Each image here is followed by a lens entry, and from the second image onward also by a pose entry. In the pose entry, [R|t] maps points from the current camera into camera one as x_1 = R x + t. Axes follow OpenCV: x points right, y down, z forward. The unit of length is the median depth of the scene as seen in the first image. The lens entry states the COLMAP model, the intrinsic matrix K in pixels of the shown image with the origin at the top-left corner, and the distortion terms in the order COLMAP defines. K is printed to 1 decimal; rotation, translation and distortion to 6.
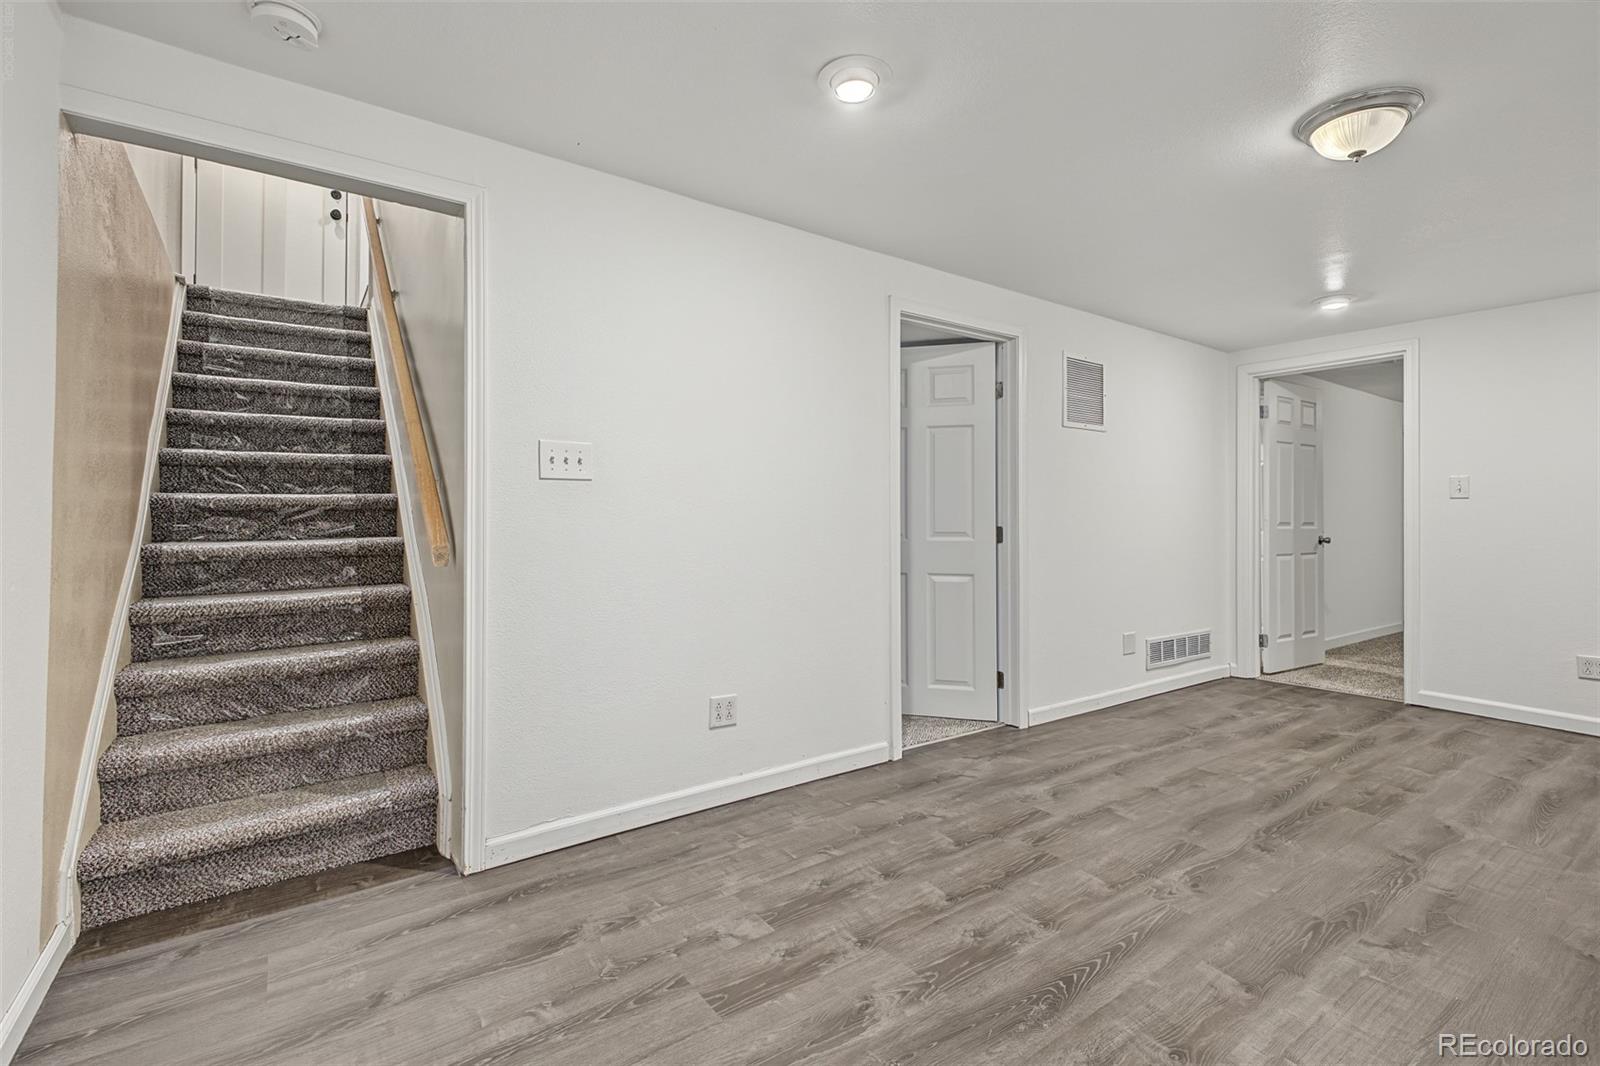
lens RADIAL K [[745.9, 0, 787.7], [0, 745.9, 520.6], [0, 0, 1]] dist [0.020104, -0.004473]
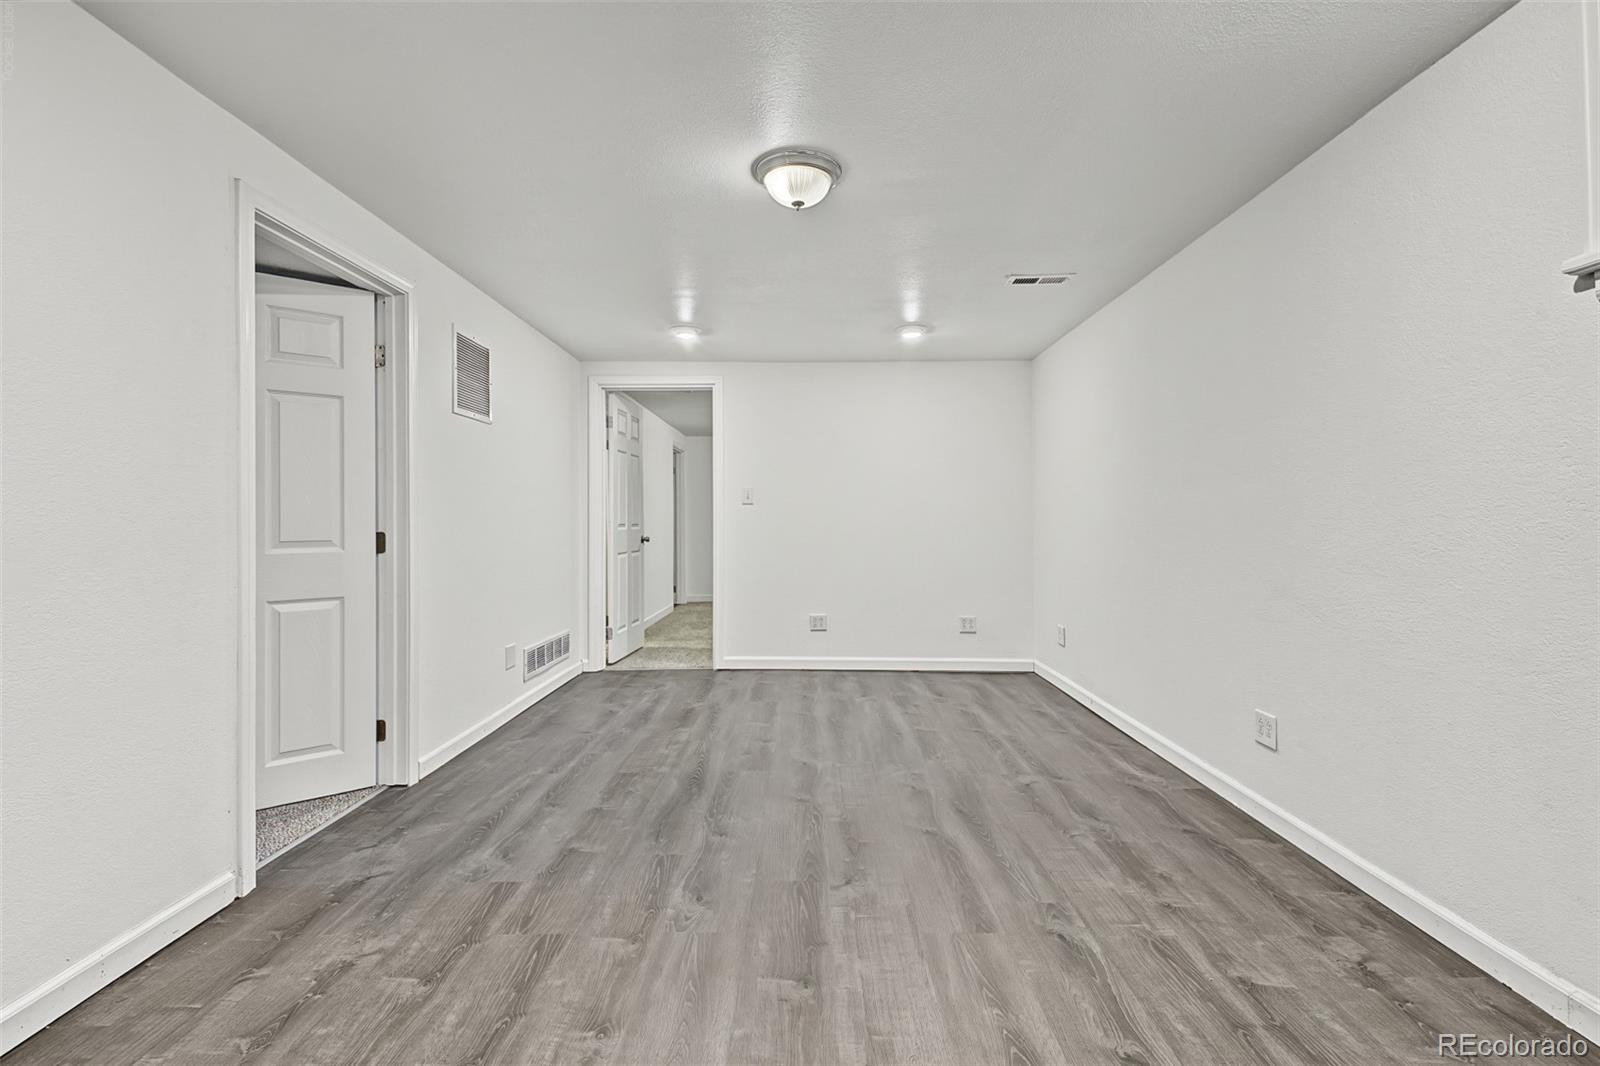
lens RADIAL K [[745.9, 0, 819.6], [0, 745.9, 512.8], [0, 0, 1]] dist [0.020104, -0.004473]
pose [[0.576149, 0.002275, 0.817342, -0.105785], [0.010203, 0.999898, -0.009975, 0.000345], [-0.817281, 0.014086, 0.576067, 0.207987]]
